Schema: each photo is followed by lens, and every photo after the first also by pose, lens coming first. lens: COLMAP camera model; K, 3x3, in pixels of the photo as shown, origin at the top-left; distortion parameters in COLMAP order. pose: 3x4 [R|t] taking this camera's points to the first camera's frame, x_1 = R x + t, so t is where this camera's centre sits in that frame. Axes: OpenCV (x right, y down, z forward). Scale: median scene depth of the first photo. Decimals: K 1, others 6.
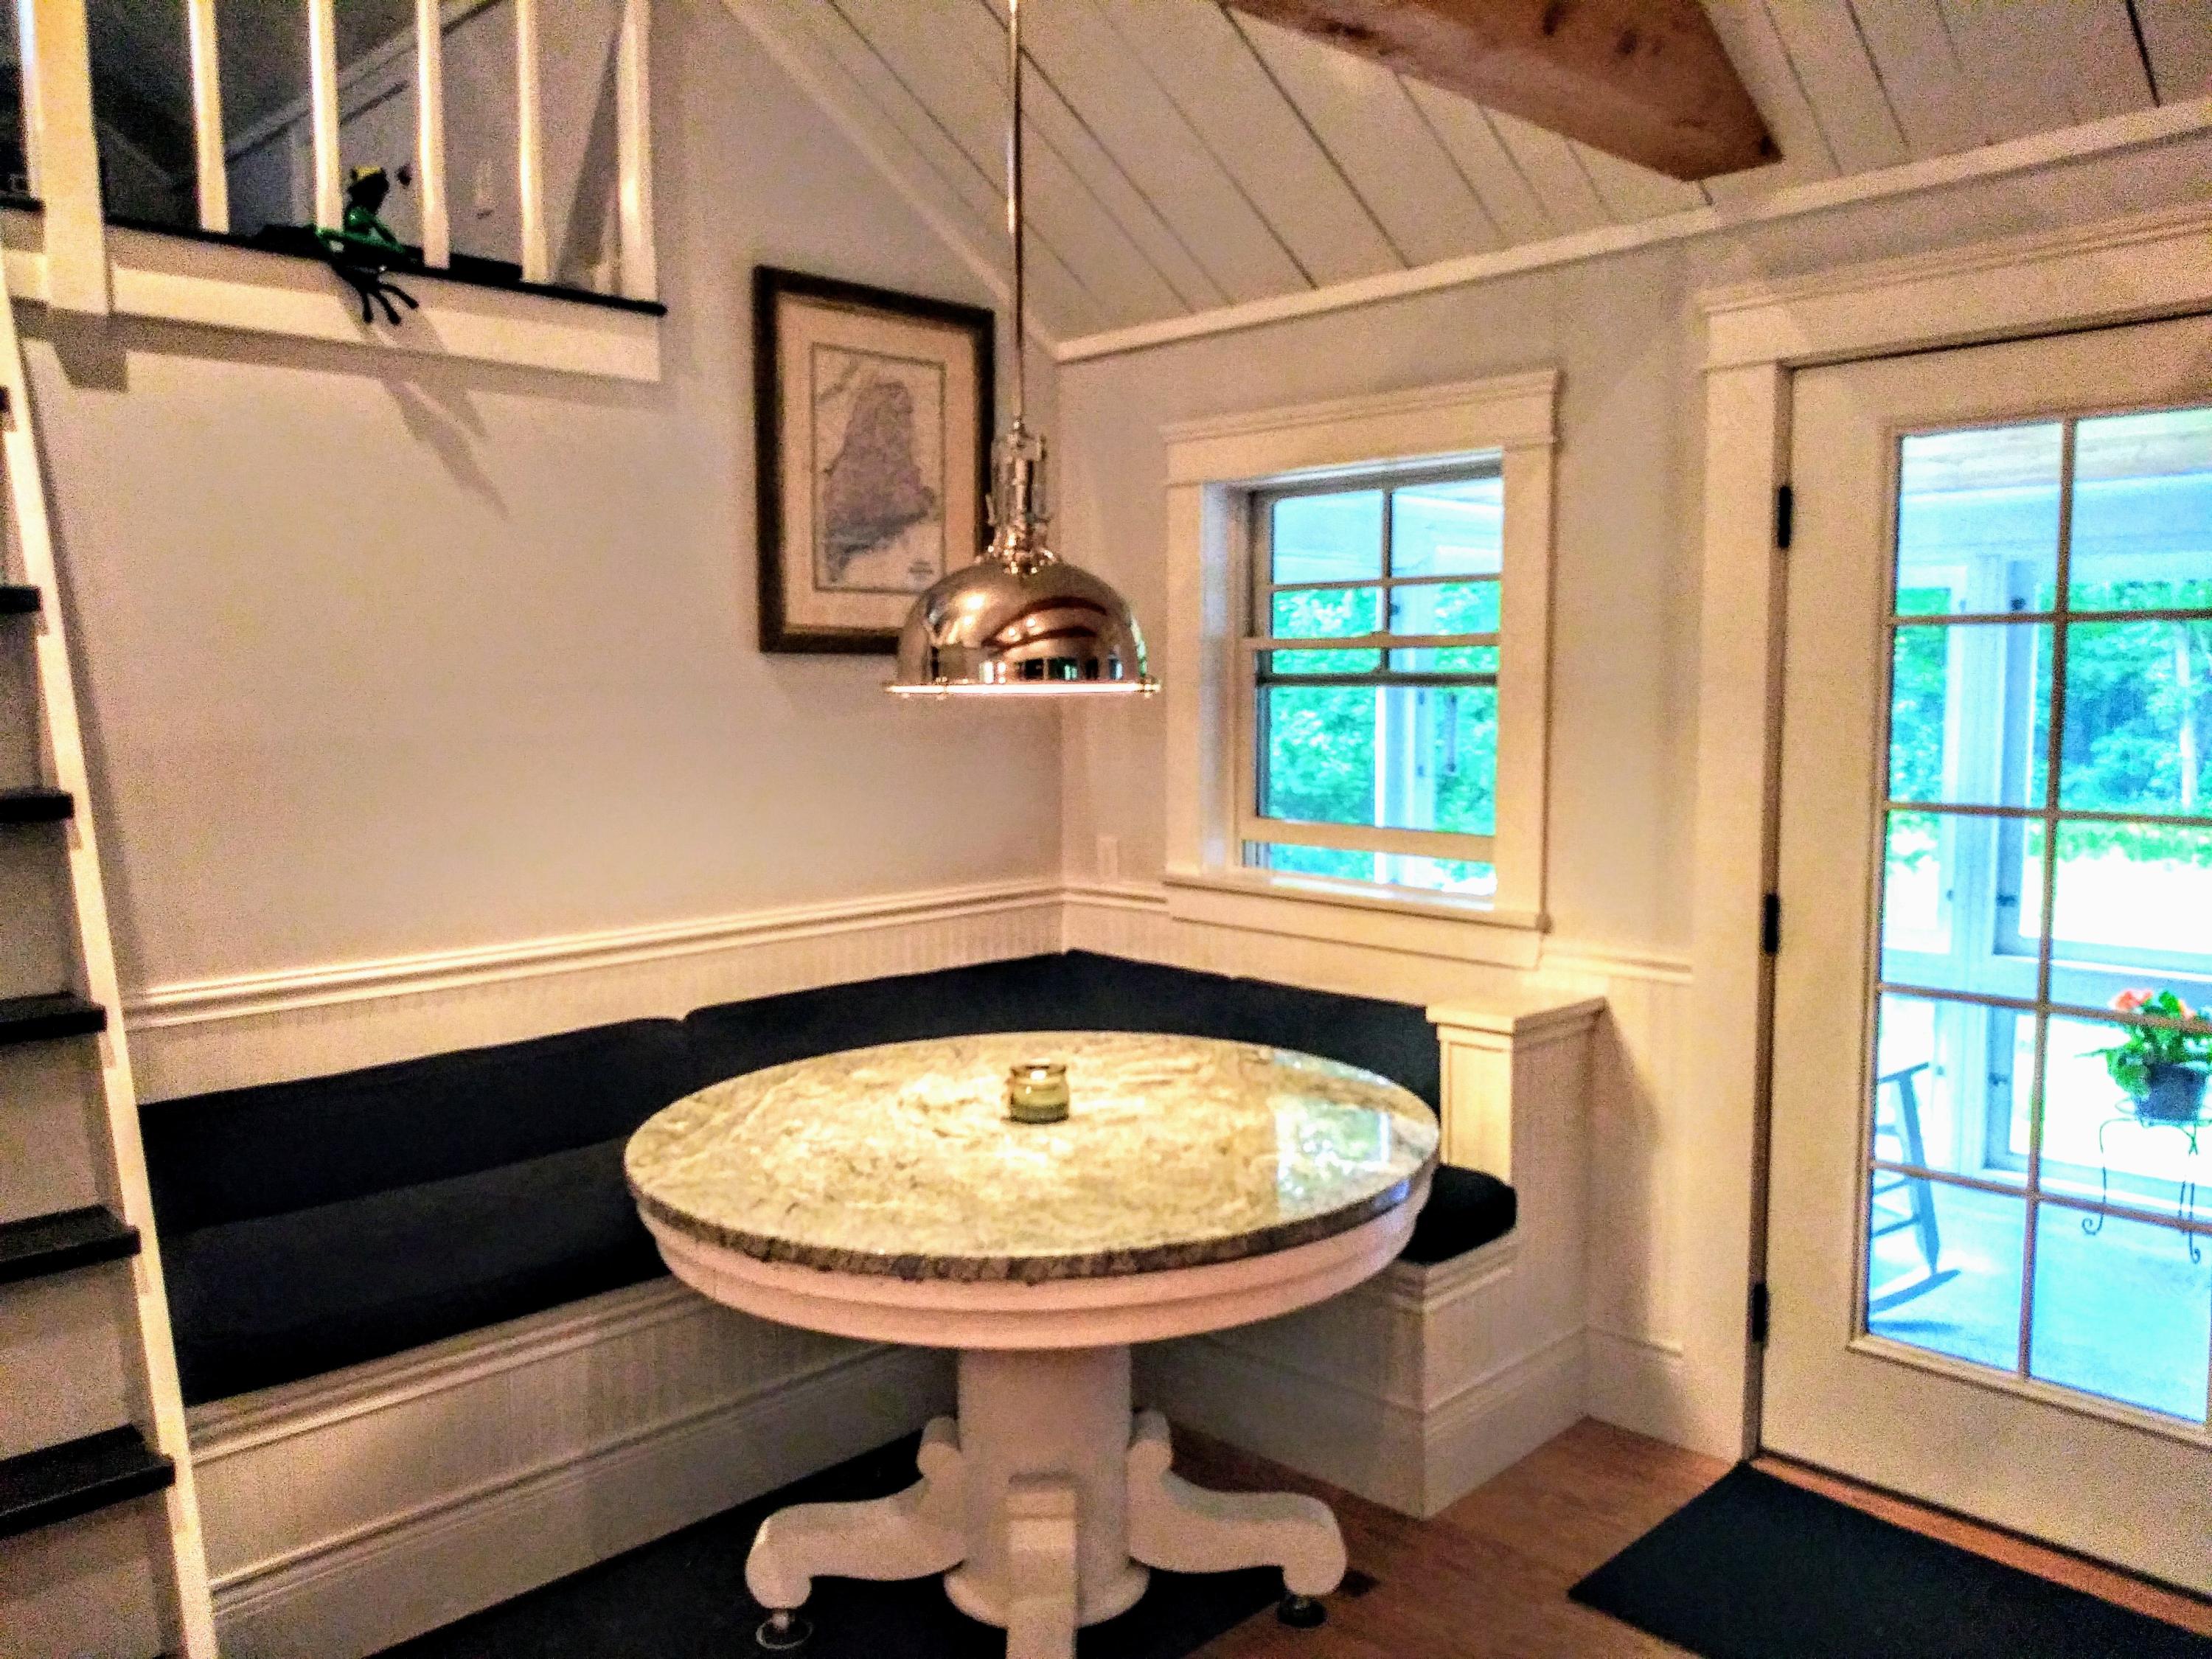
lens RADIAL K [[1735.3, 0, 1115.1], [0, 1735.3, 818.9], [0, 0, 1]] dist [0.052026, -0.063139]
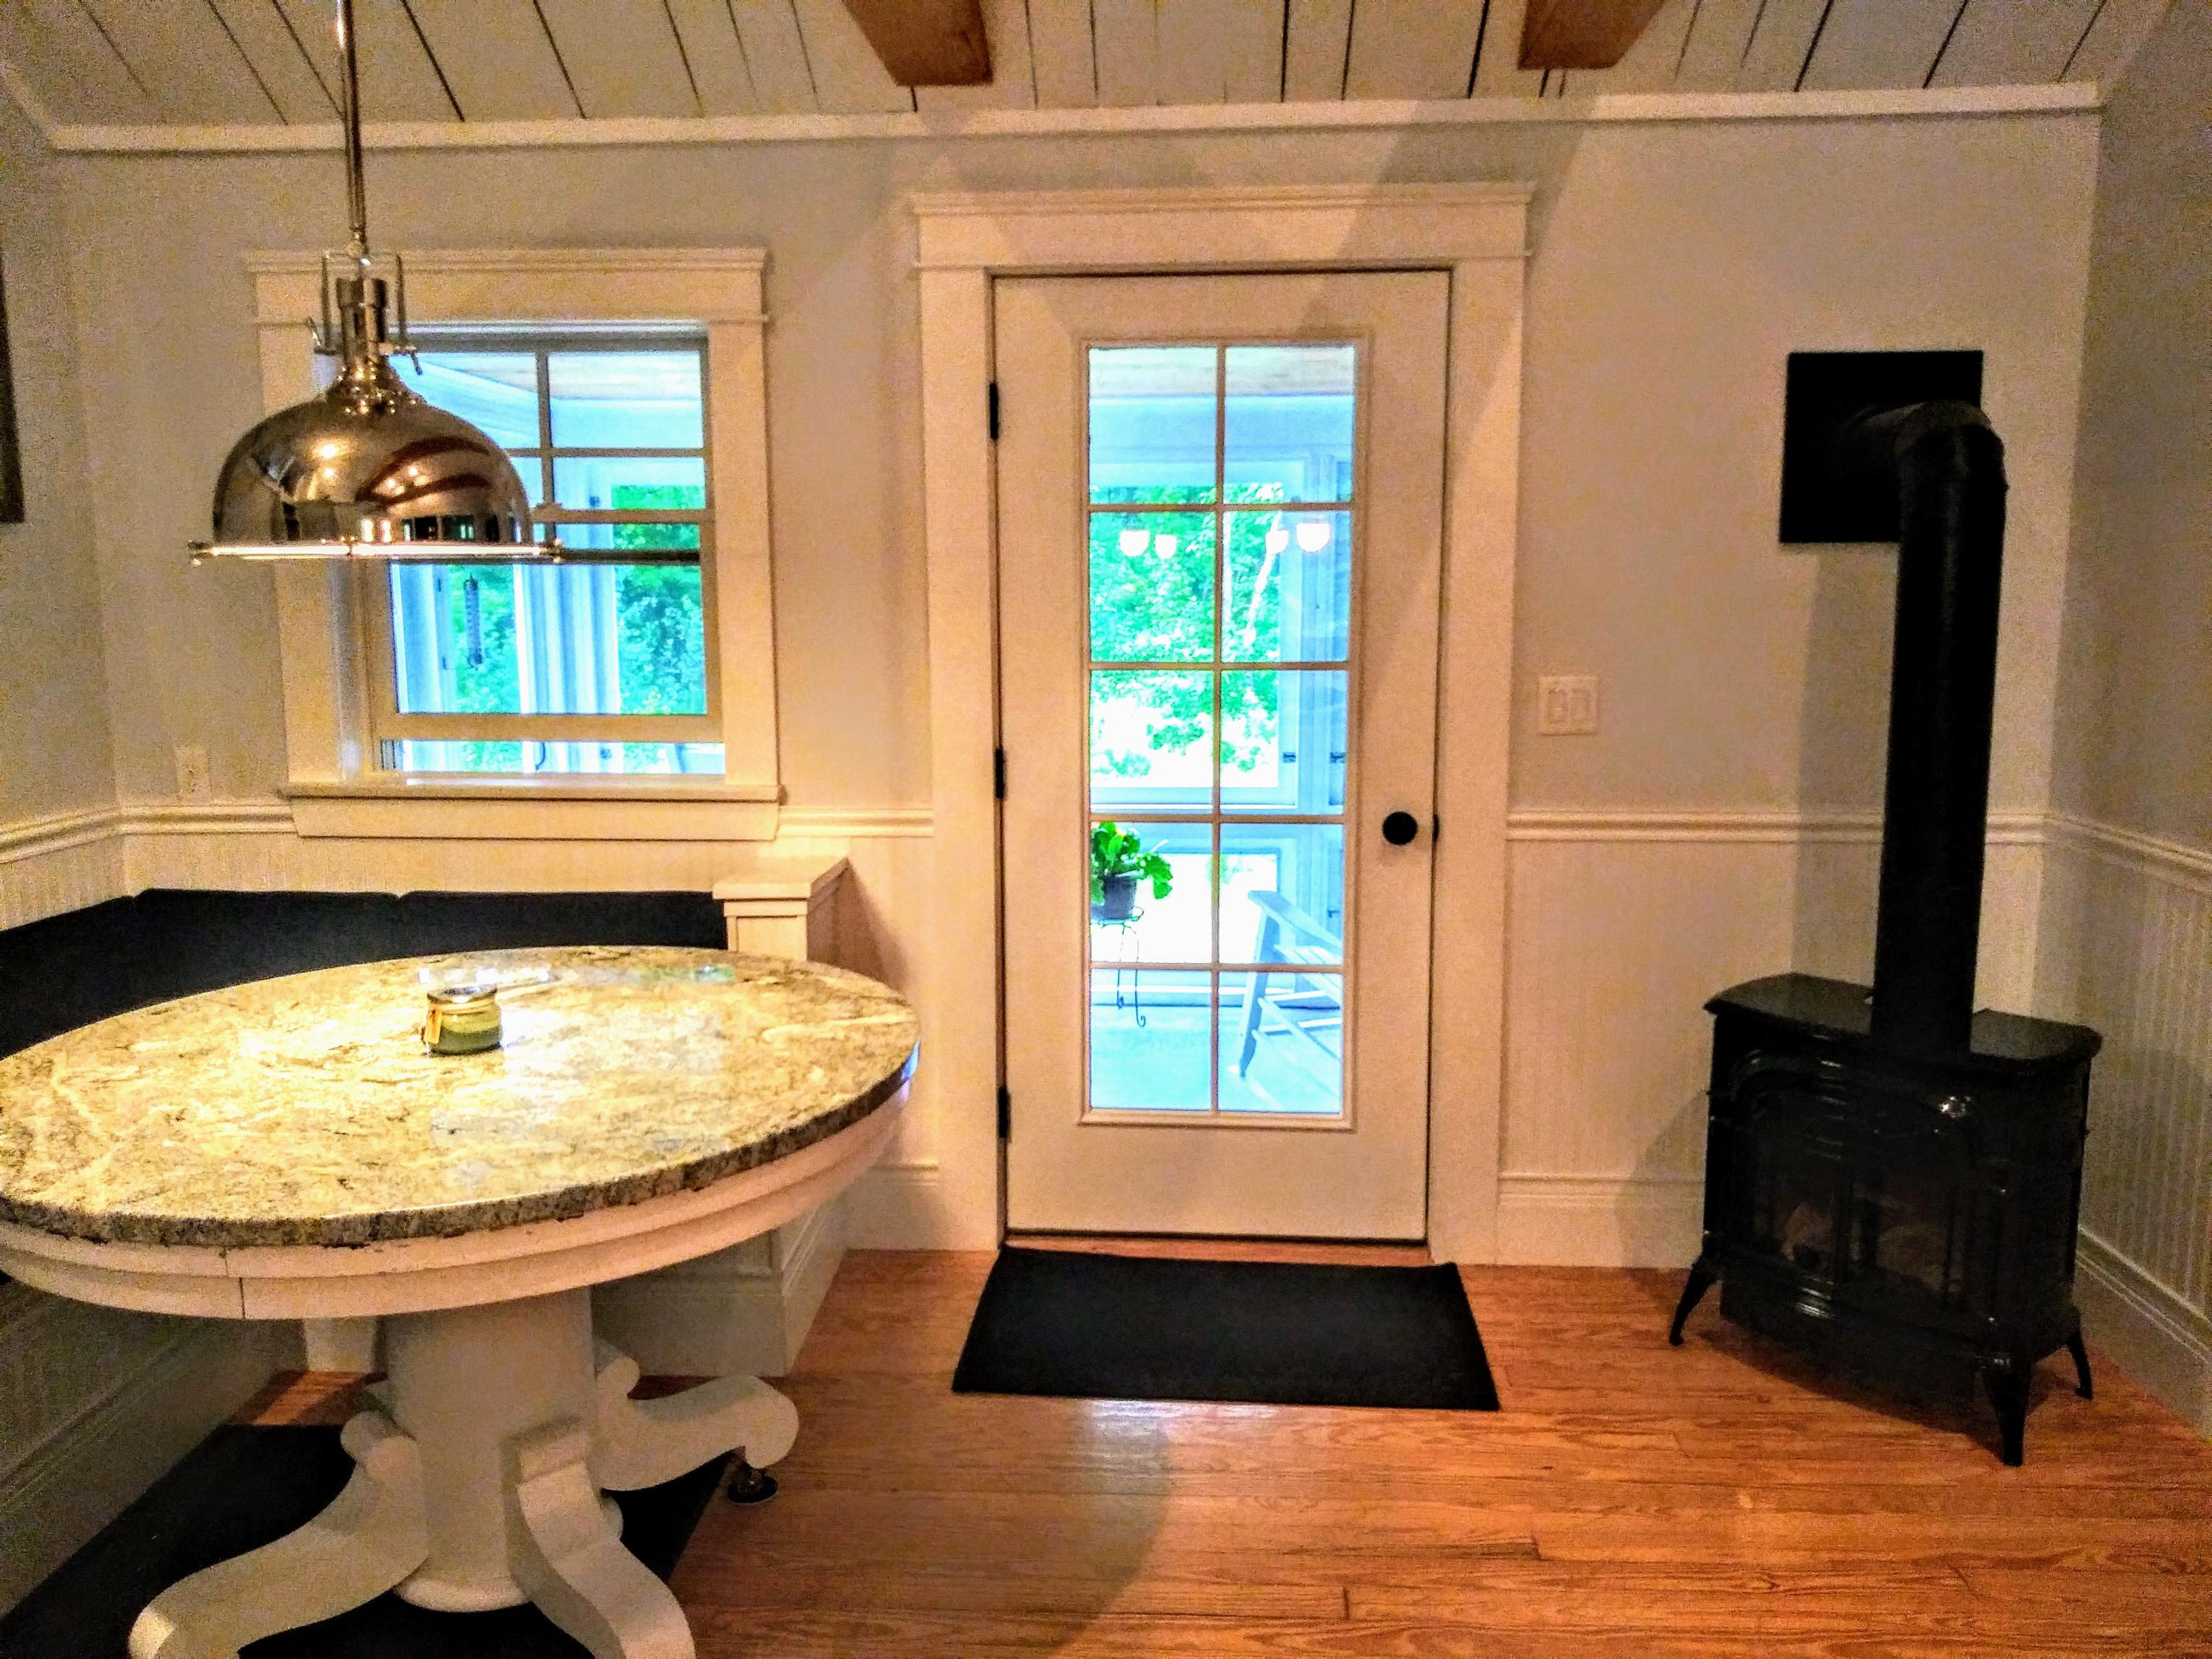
lens RADIAL K [[1735.3, 0, 1125.8], [0, 1735.3, 816.4], [0, 0, 1]] dist [0.052026, -0.063139]
pose [[0.738560, -0.092021, 0.667878, -0.364291], [0.057957, 0.995640, 0.073090, 0.011318], [-0.671692, -0.015273, 0.740673, 0.123240]]
